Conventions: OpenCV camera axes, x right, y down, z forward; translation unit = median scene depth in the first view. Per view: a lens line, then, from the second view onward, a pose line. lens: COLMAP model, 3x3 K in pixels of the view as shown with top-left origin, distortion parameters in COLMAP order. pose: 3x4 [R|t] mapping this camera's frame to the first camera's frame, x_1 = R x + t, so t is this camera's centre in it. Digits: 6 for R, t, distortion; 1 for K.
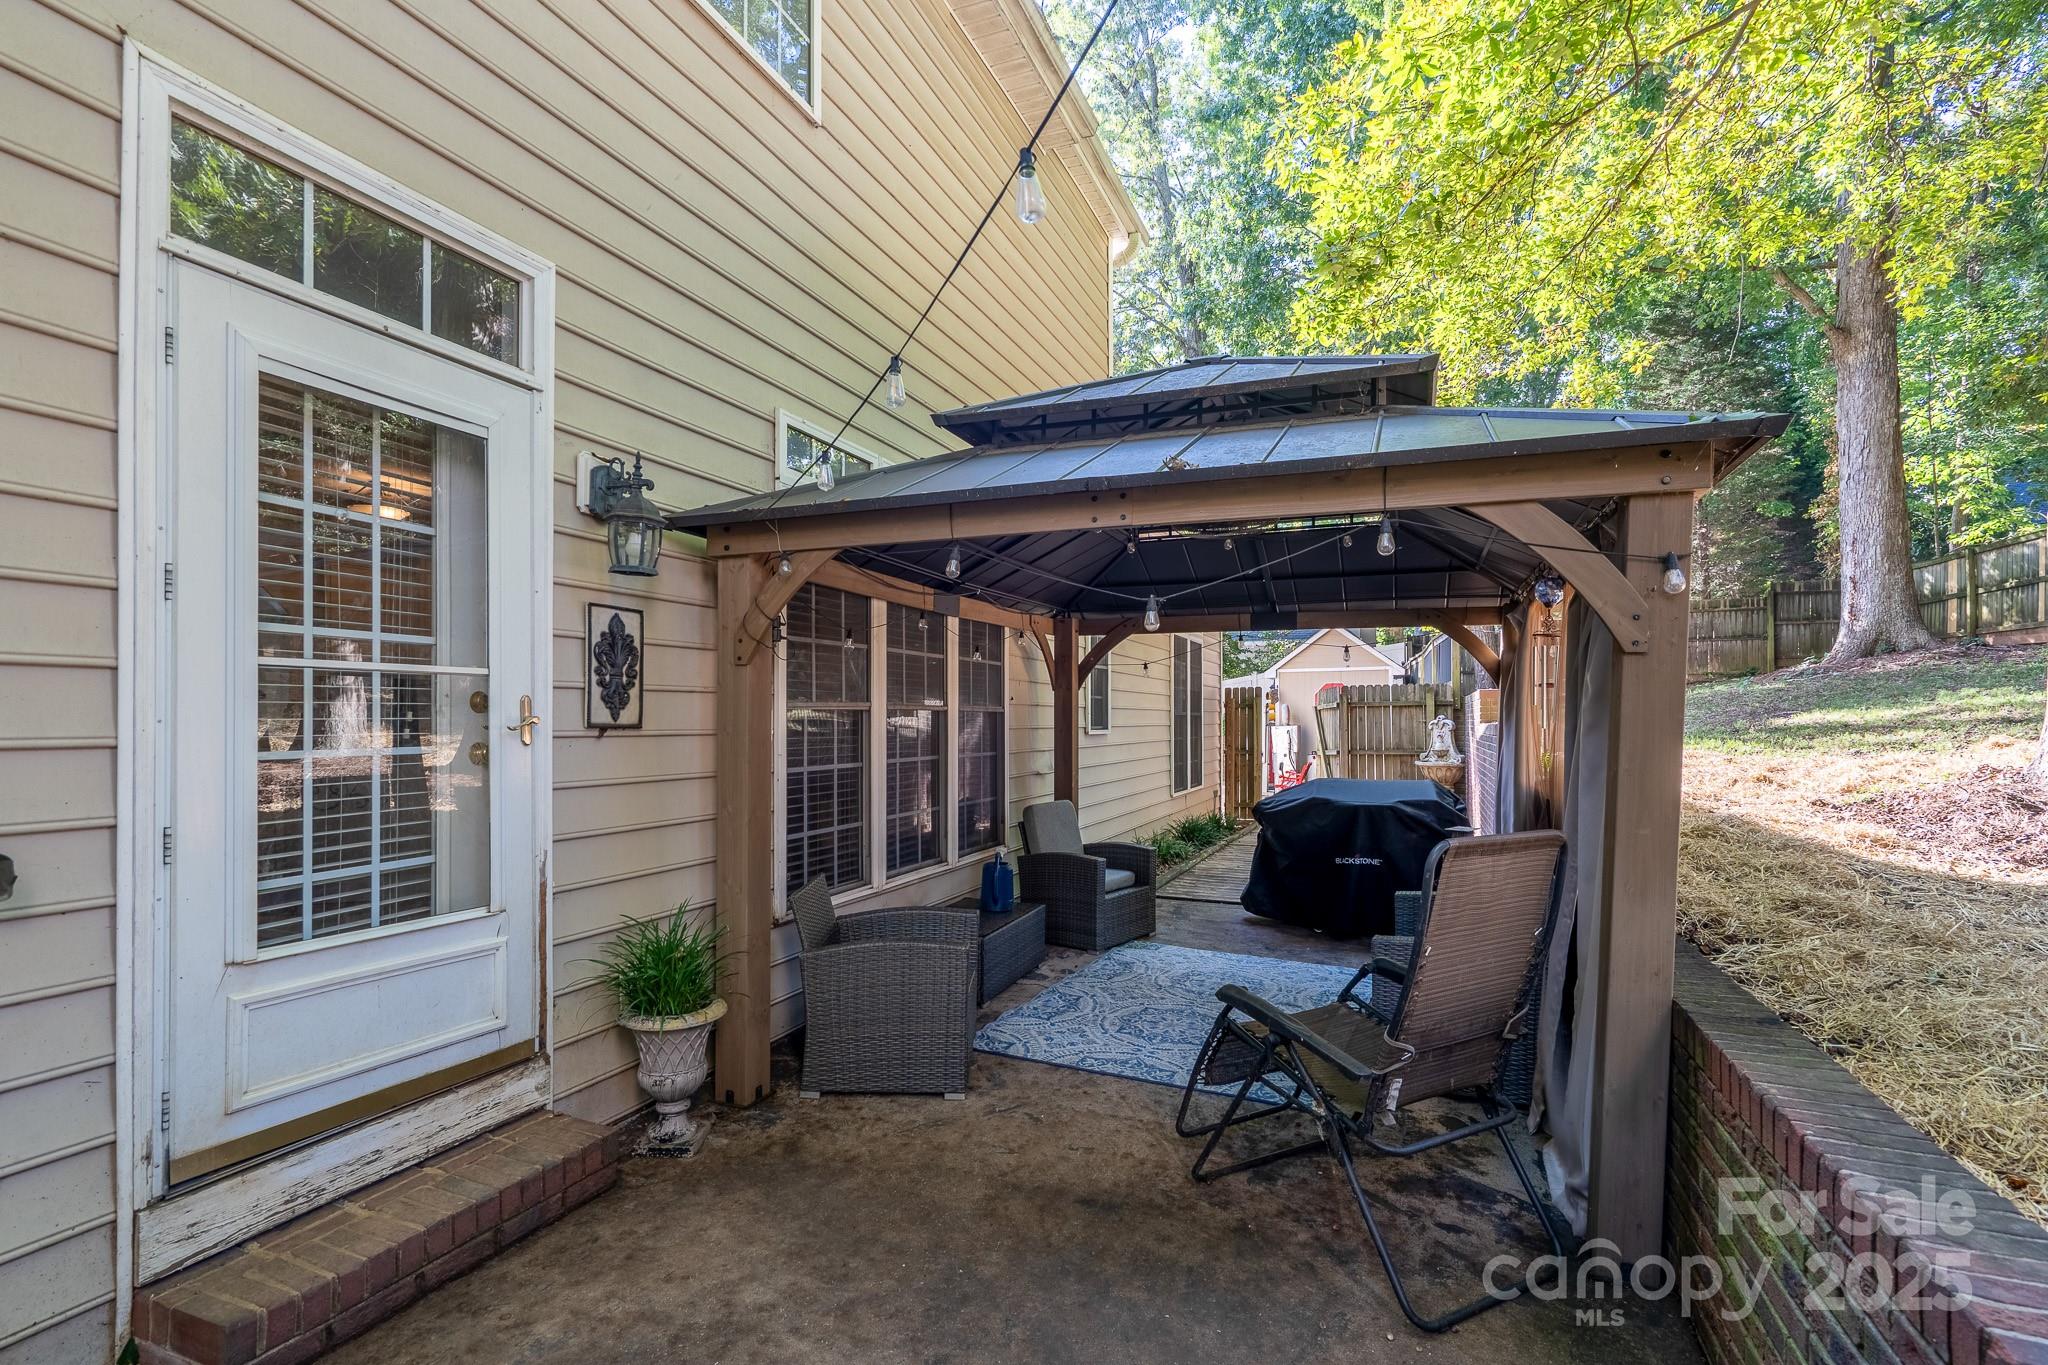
lens RADIAL K [[936.6, 0, 1087.2], [0, 936.6, 714.4], [0, 0, 1]] dist [-0.005156, 0.002078]
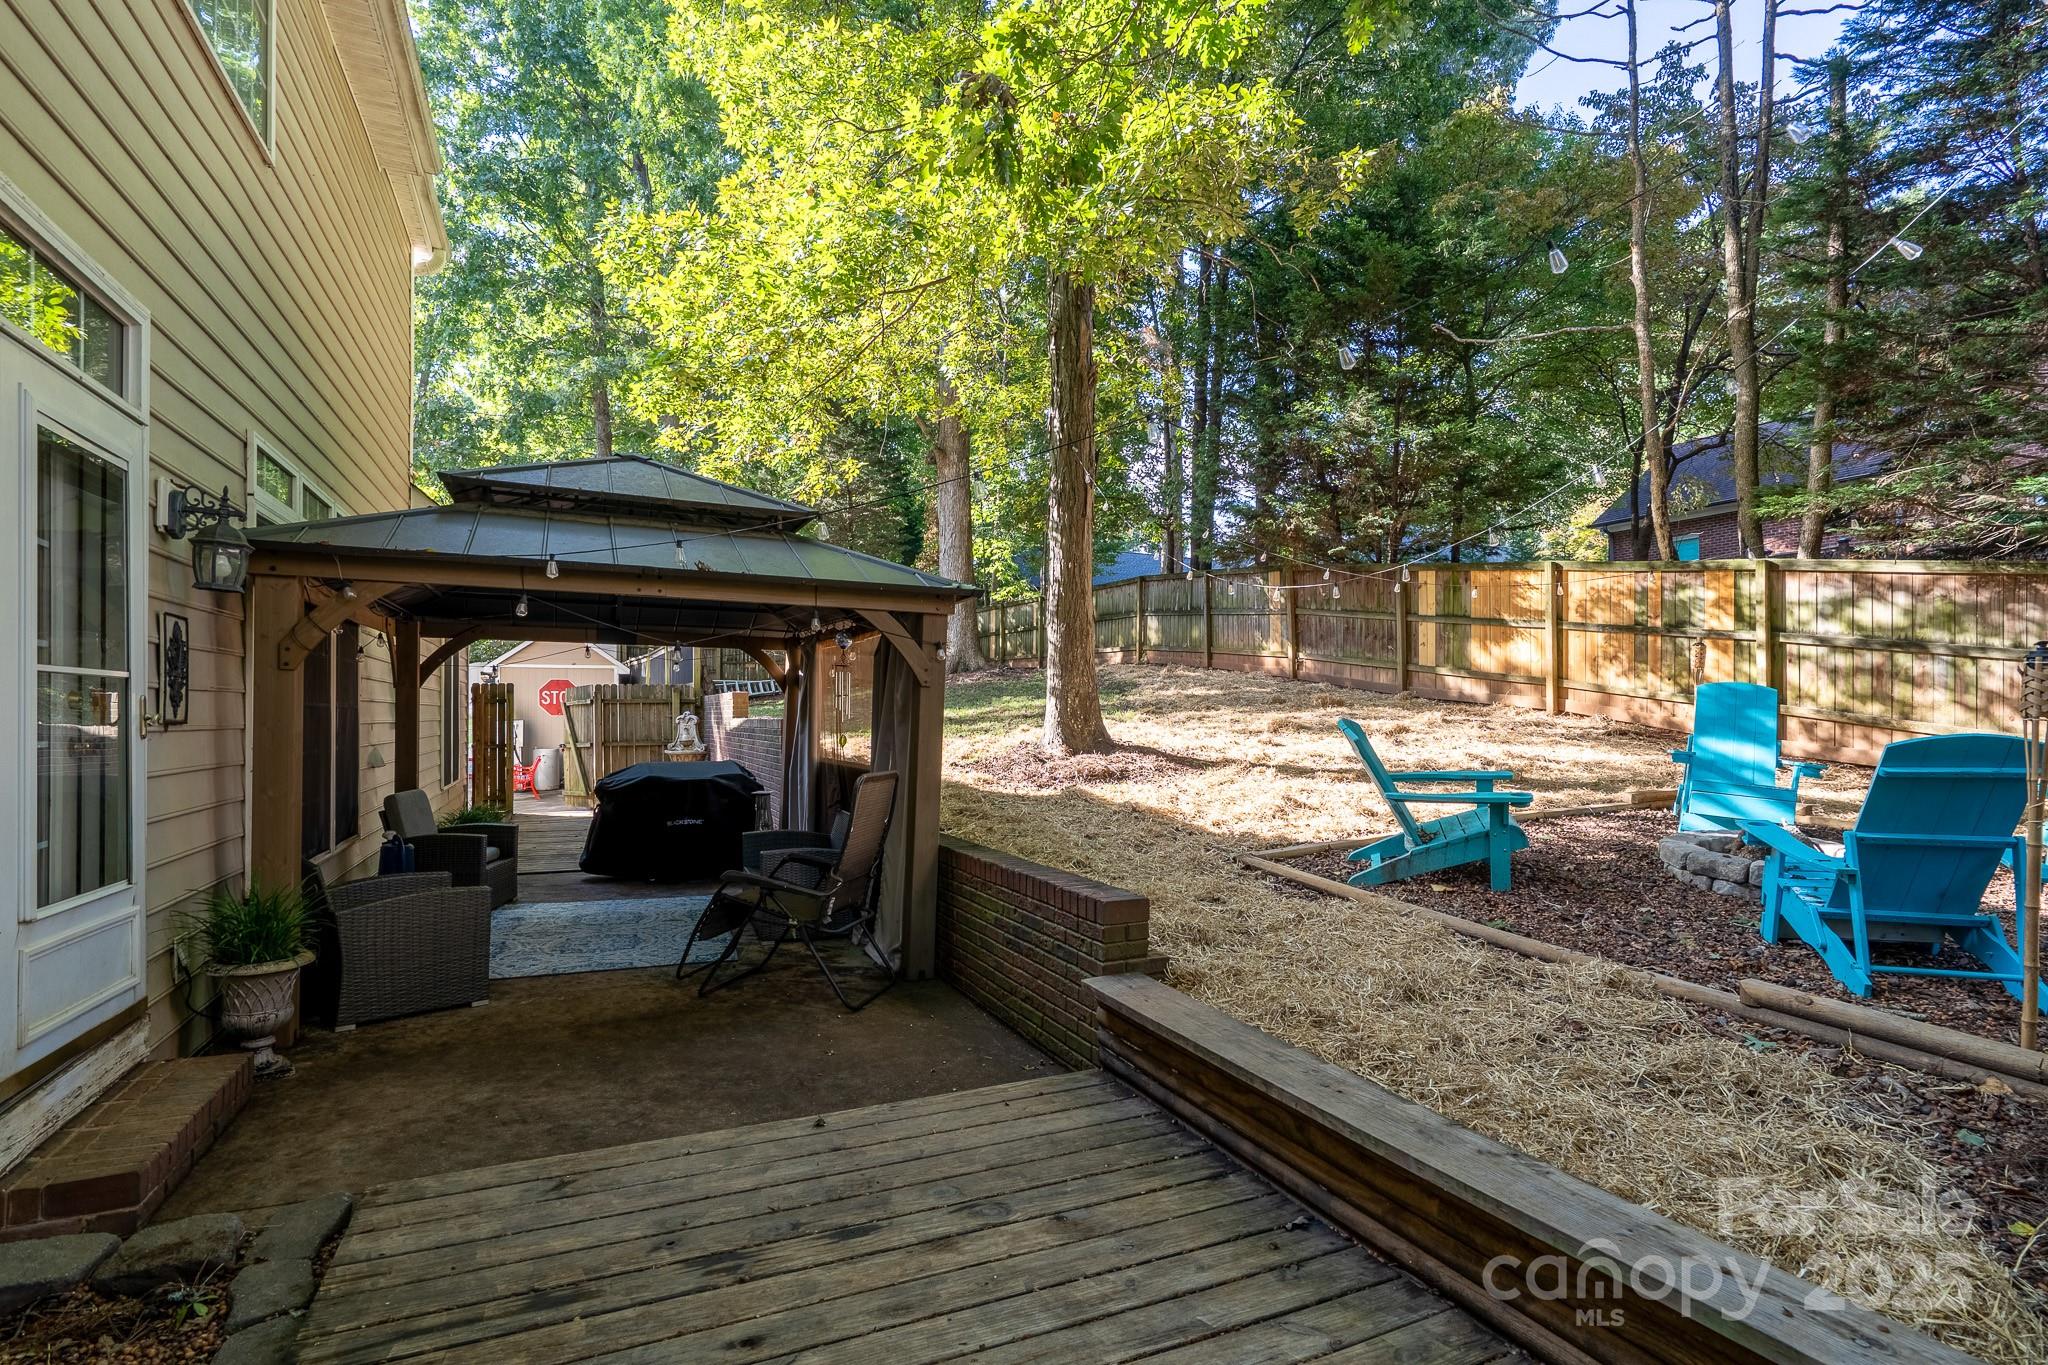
lens RADIAL K [[936.6, 0, 1015.1], [0, 936.6, 698.7], [0, 0, 1]] dist [-0.005156, 0.002078]
pose [[0.708410, 0.013874, 0.705665, -0.449302], [-0.006456, 0.999892, -0.013178, -0.005710], [-0.705772, 0.004780, 0.708423, -0.383575]]
